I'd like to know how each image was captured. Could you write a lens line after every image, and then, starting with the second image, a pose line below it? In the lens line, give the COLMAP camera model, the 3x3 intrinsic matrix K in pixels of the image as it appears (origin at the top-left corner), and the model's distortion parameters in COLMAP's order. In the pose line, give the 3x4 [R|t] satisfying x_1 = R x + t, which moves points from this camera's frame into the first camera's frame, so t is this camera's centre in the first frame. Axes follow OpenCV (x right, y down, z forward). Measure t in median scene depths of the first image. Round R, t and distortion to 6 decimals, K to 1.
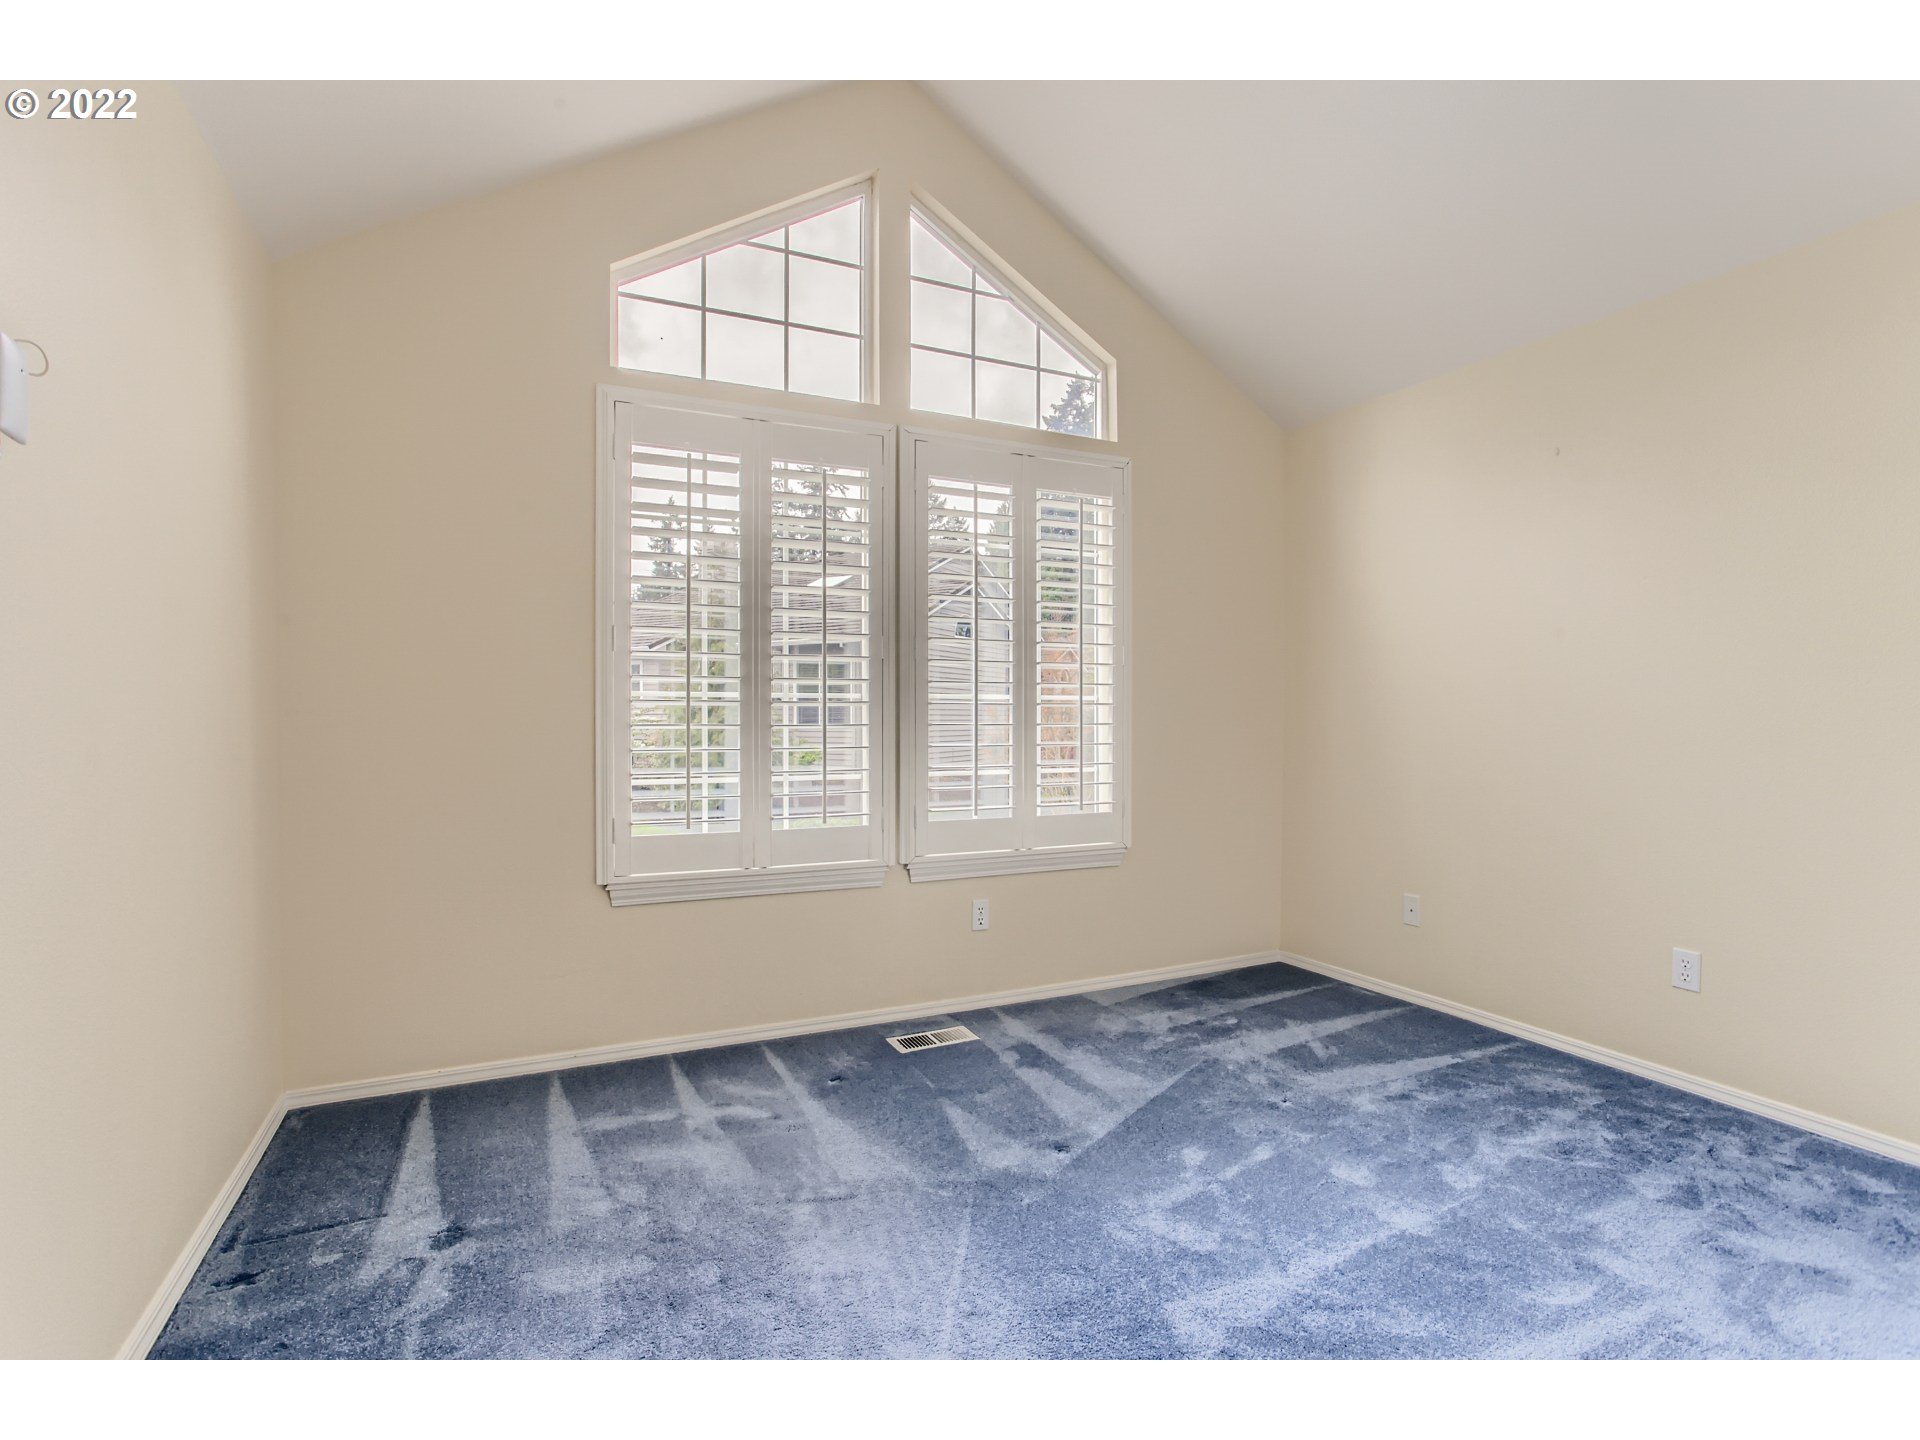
lens RADIAL K [[910.2, 0, 960.0], [0, 910.2, 720.0], [0, 0, 1]] dist [-0.001014, 0.000354]
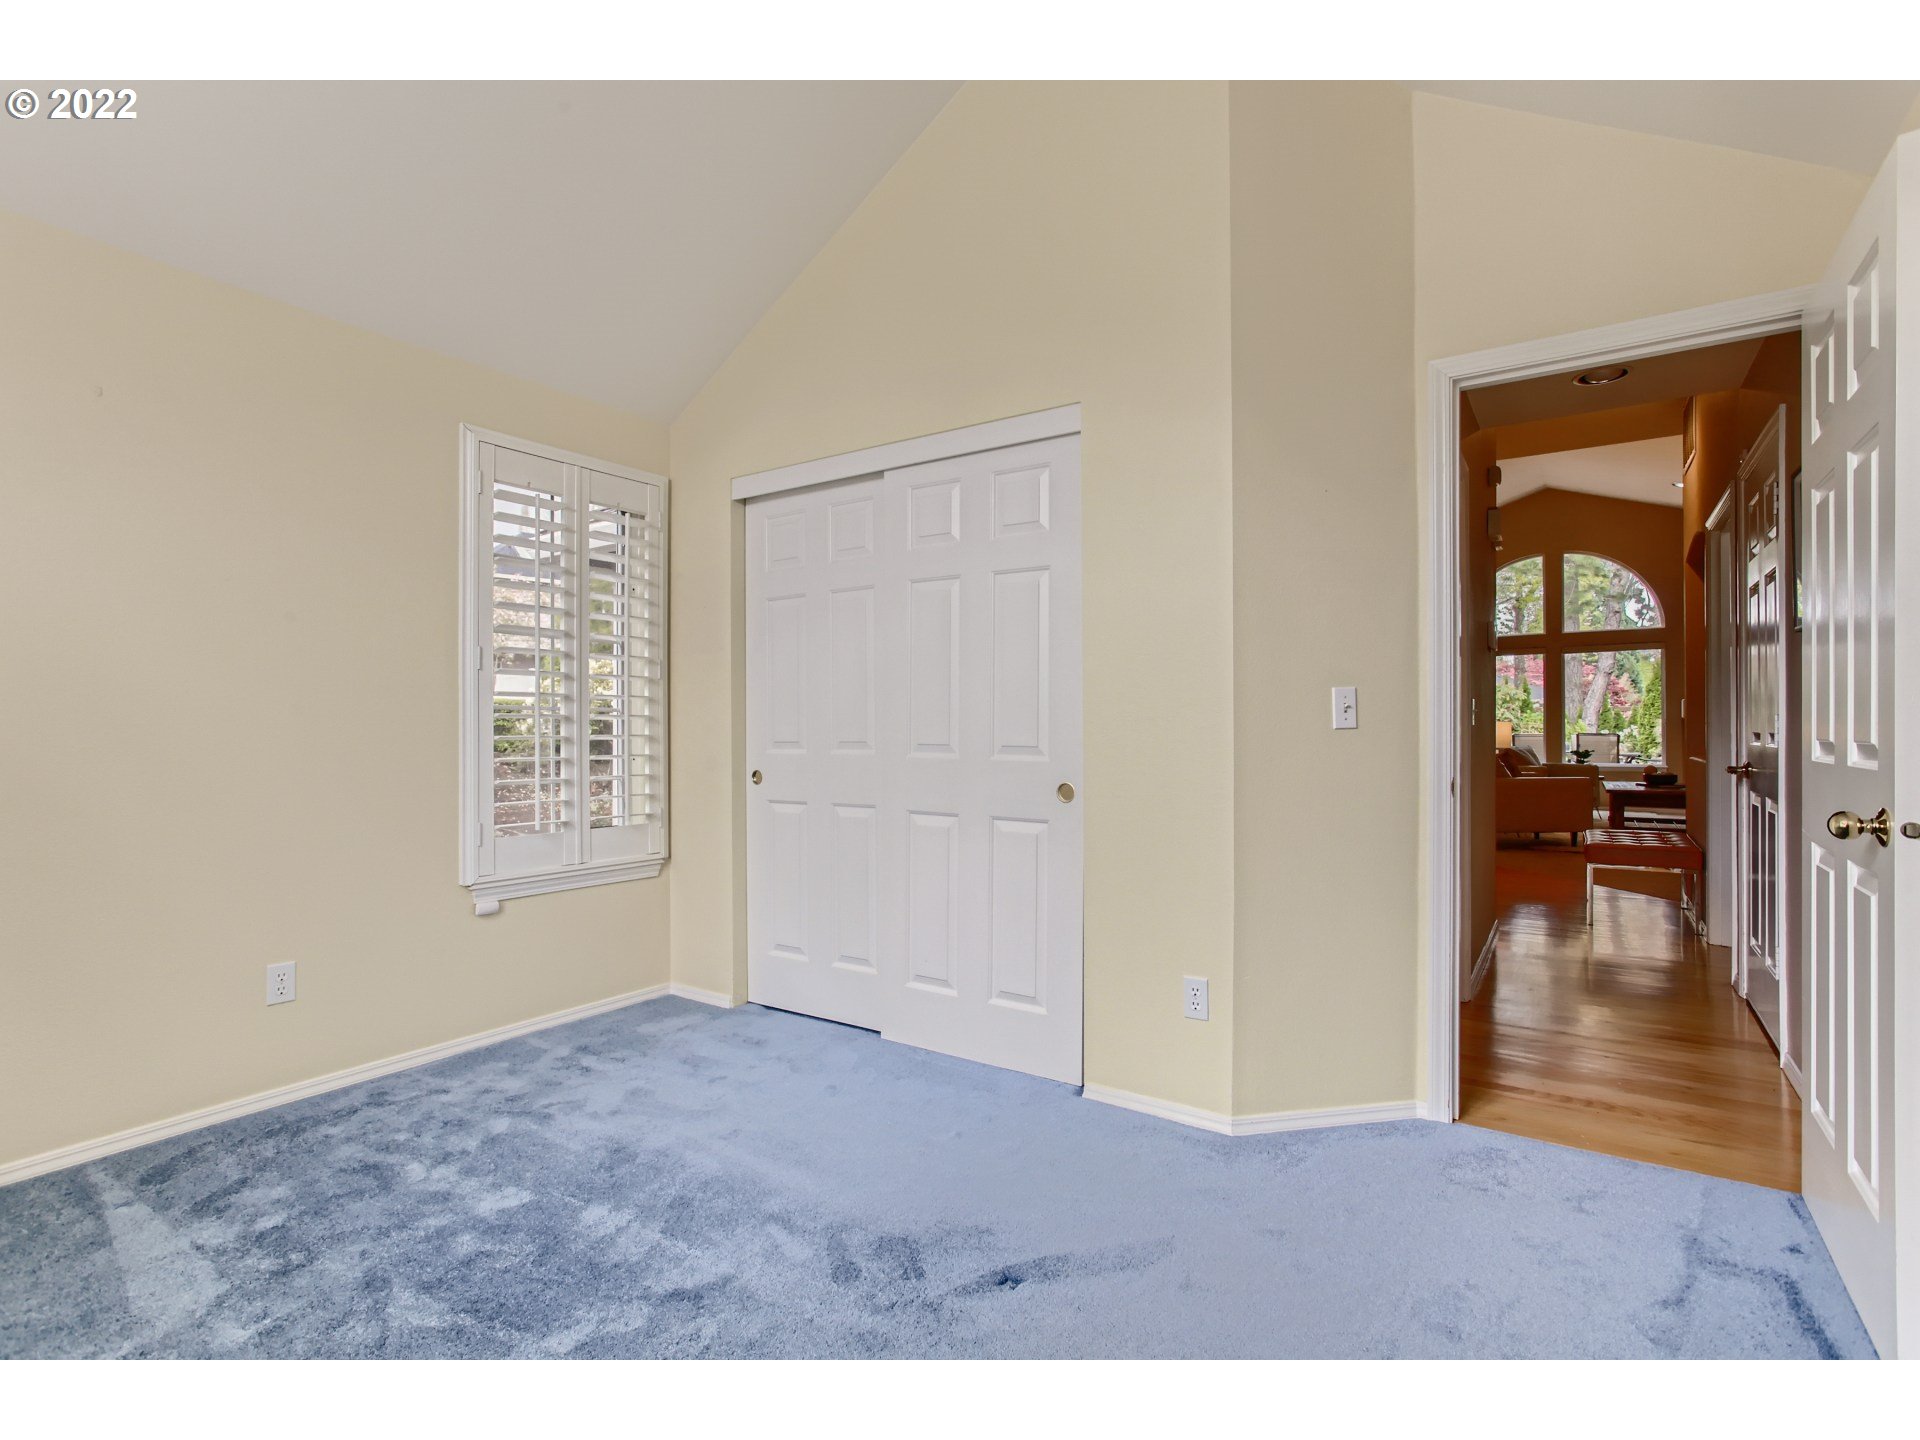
lens RADIAL K [[910.2, 0, 960.0], [0, 910.2, 720.0], [0, 0, 1]] dist [-0.001014, 0.000354]
pose [[-0.497936, 0.004881, 0.867200, -0.560319], [0.003167, 0.999988, -0.003809, -0.006631], [-0.867208, 0.000850, -0.497945, 1.104585]]
